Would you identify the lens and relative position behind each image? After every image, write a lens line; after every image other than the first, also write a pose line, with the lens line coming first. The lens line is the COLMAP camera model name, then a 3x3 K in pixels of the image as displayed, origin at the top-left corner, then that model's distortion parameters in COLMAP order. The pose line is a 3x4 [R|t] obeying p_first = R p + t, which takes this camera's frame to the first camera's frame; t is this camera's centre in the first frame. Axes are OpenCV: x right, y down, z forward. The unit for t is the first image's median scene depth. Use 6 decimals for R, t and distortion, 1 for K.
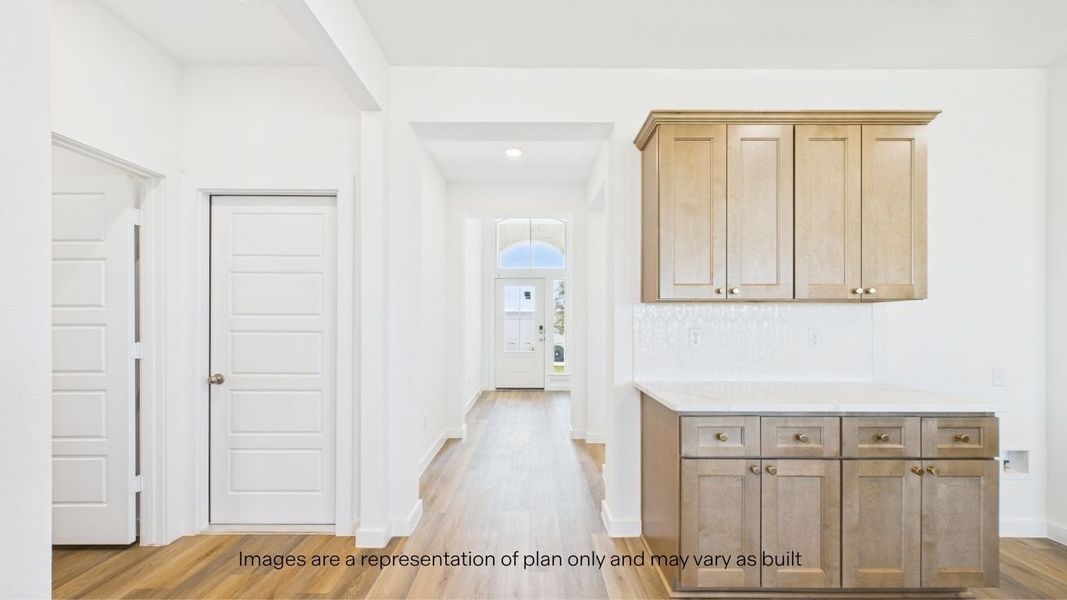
lens RADIAL K [[391.1, 0, 529.0], [0, 391.1, 323.1], [0, 0, 1]] dist [0.001794, 0.000138]
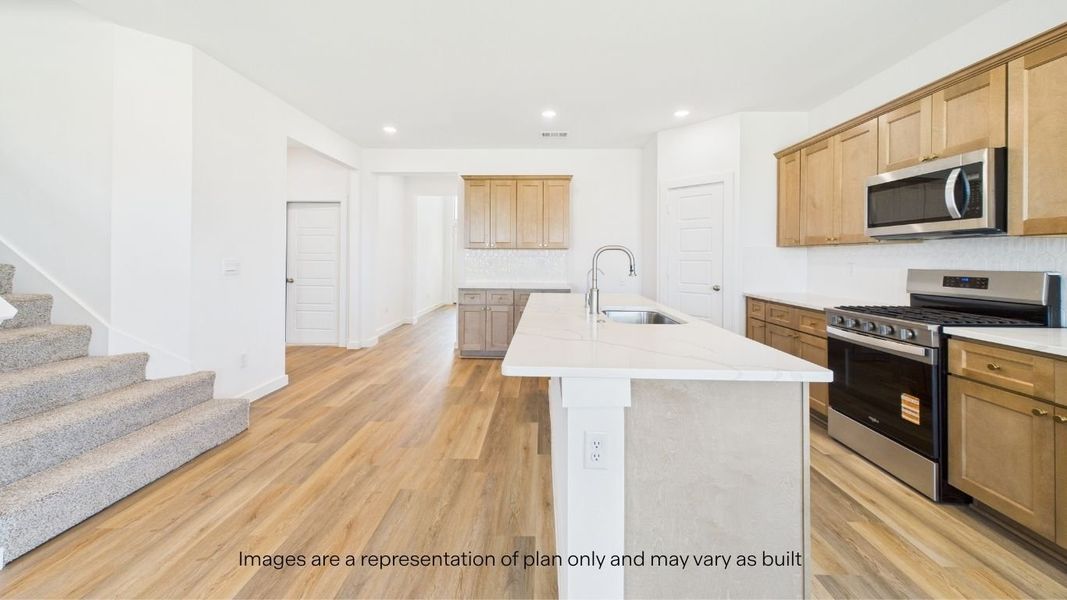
lens RADIAL K [[389.2, 0, 536.3], [0, 389.2, 253.7], [0, 0, 1]] dist [0.001329, -0.000013]
pose [[0.999947, 0.000859, -0.010237, 0.780976], [-0.000945, 0.999964, -0.008402, -0.003317], [0.010229, 0.008411, 0.999912, -1.452519]]
